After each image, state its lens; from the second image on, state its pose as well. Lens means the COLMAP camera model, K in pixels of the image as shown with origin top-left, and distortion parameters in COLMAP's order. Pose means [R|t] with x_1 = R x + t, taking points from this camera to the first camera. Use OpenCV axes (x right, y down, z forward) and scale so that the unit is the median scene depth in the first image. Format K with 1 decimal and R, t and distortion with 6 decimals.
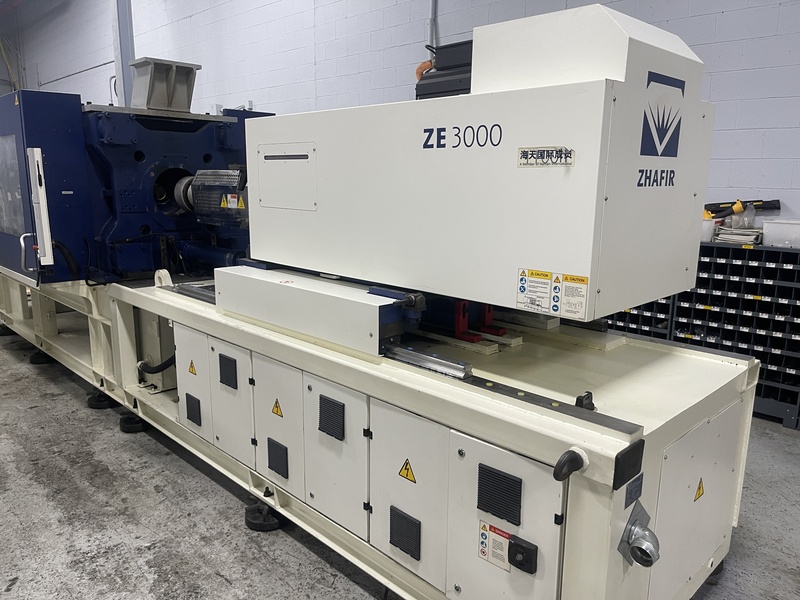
lens RADIAL K [[601.4, 0, 397.3], [0, 601.4, 305.4], [0, 0, 1]] dist [0.074172, -0.103917]
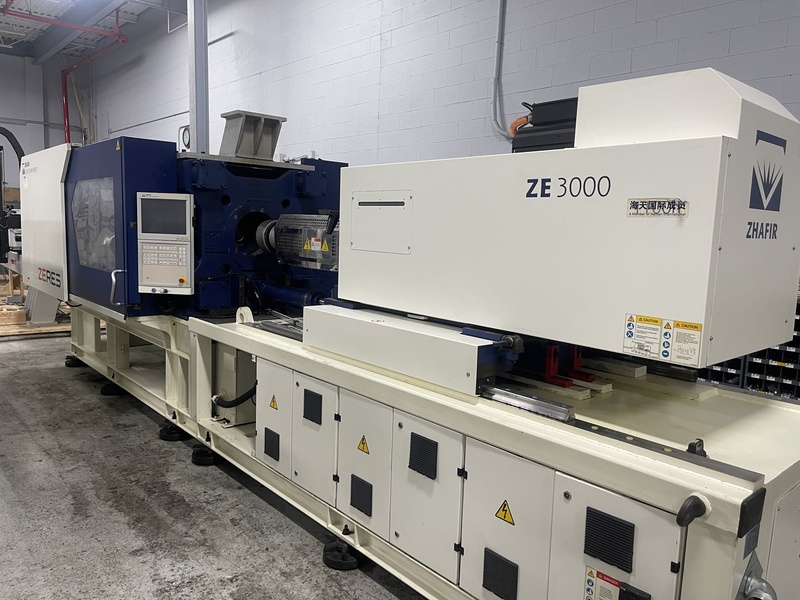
lens RADIAL K [[601.6, 0, 400.0], [0, 601.6, 300.0], [0, 0, 1]] dist [0.068795, -0.089050]
pose [[0.998020, 0.031491, -0.054455, -0.084610], [-0.036123, 0.995615, -0.086287, 0.012012], [0.051499, 0.088083, 0.994781, -0.029714]]
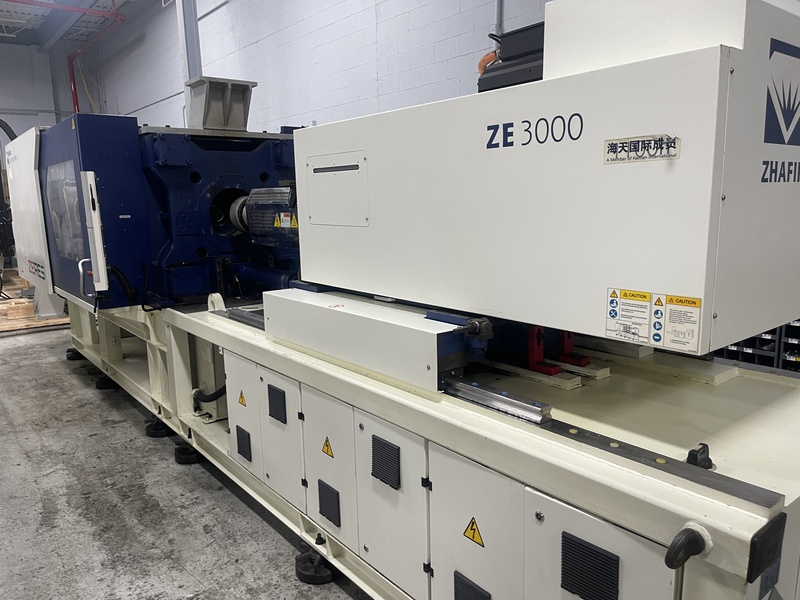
lens RADIAL K [[602.6, 0, 401.2], [0, 602.6, 305.0], [0, 0, 1]] dist [0.071040, -0.096700]
pose [[0.994076, -0.013912, -0.107794, 0.008956], [0.010686, 0.999479, -0.030453, -0.011282], [0.108161, 0.029120, 0.993707, 0.108462]]
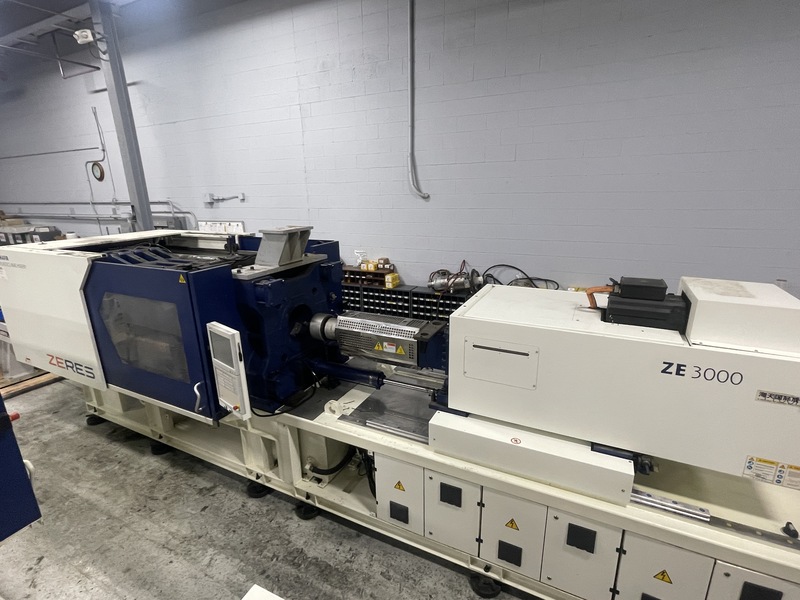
lens RADIAL K [[401.3, 0, 396.6], [0, 401.3, 302.7], [0, 0, 1]] dist [-0.019028, 0.013353]
pose [[0.948293, -0.117234, 0.294951, -0.642857], [0.096670, 0.991815, 0.083413, -0.435000], [-0.302315, -0.050588, 0.951865, 0.194186]]
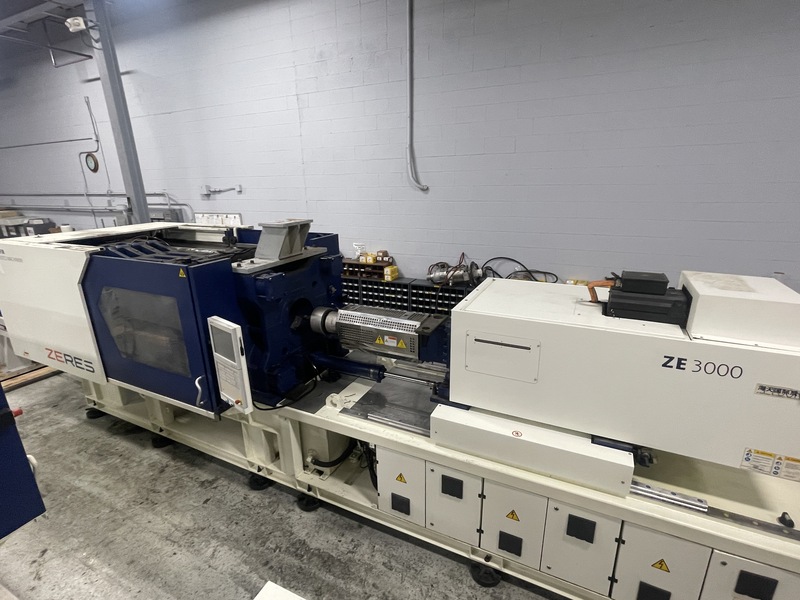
lens RADIAL K [[401.3, 0, 396.6], [0, 401.3, 302.7], [0, 0, 1]] dist [-0.019028, 0.013353]
pose [[0.945749, -0.125031, 0.299876, -0.653195], [0.097575, 0.989683, 0.104909, -0.442062], [-0.309900, -0.069958, 0.948192, 0.197873]]
